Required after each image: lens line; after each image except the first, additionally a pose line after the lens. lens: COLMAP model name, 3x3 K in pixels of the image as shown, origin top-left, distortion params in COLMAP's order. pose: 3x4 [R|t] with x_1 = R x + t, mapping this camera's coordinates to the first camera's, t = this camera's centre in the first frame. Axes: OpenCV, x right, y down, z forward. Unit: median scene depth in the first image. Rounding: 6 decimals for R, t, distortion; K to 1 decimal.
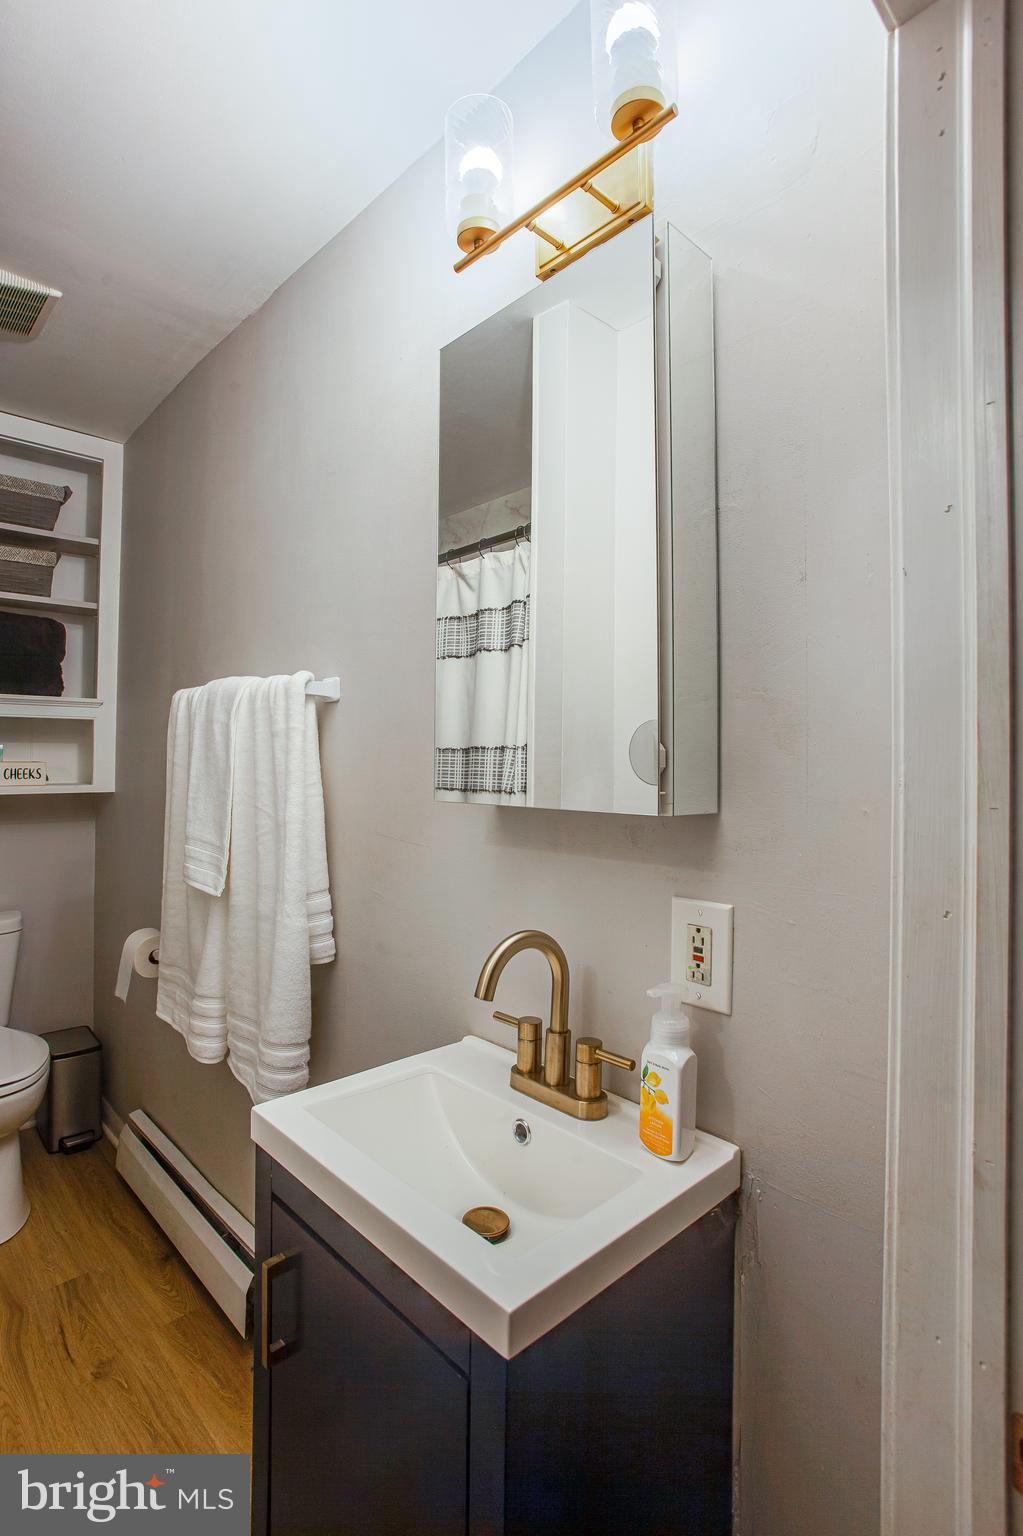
lens RADIAL K [[796.2, 0, 511.5], [0, 796.2, 768.0], [0, 0, 1]] dist [-0.080752, 0.044874]
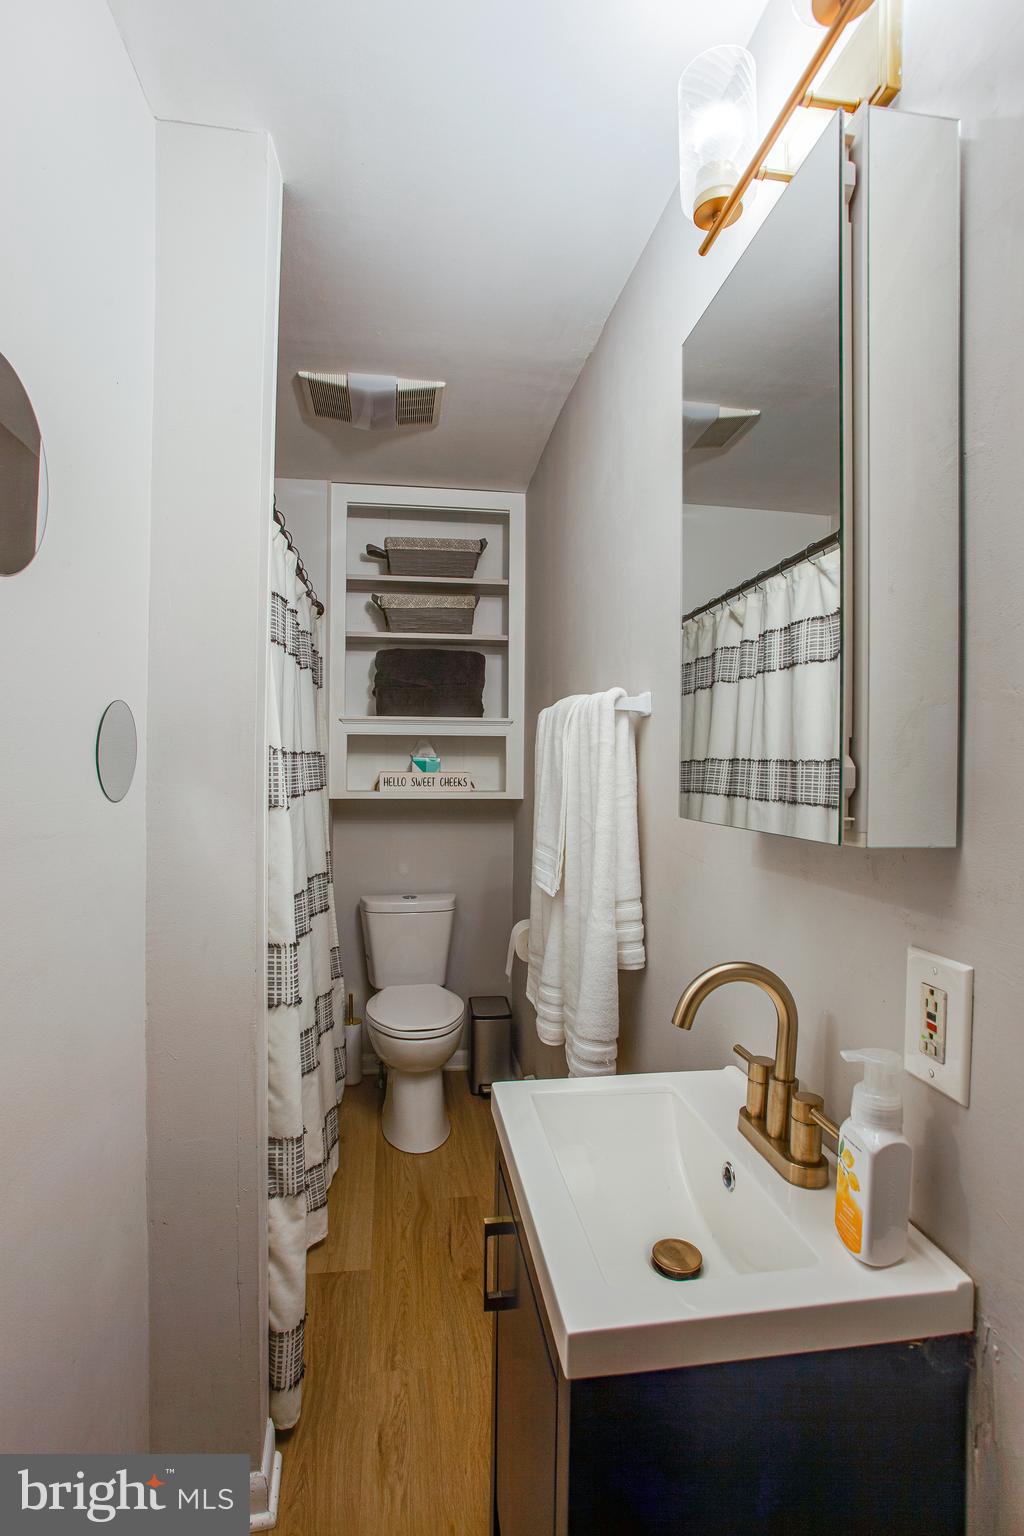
lens RADIAL K [[788.5, 0, 510.9], [0, 788.5, 797.7], [0, 0, 1]] dist [-0.077525, 0.042746]
pose [[0.801393, 0.024721, -0.597627, 0.250012], [-0.008217, 0.999506, 0.030326, -0.008174], [0.598082, -0.019392, 0.801200, 0.086601]]
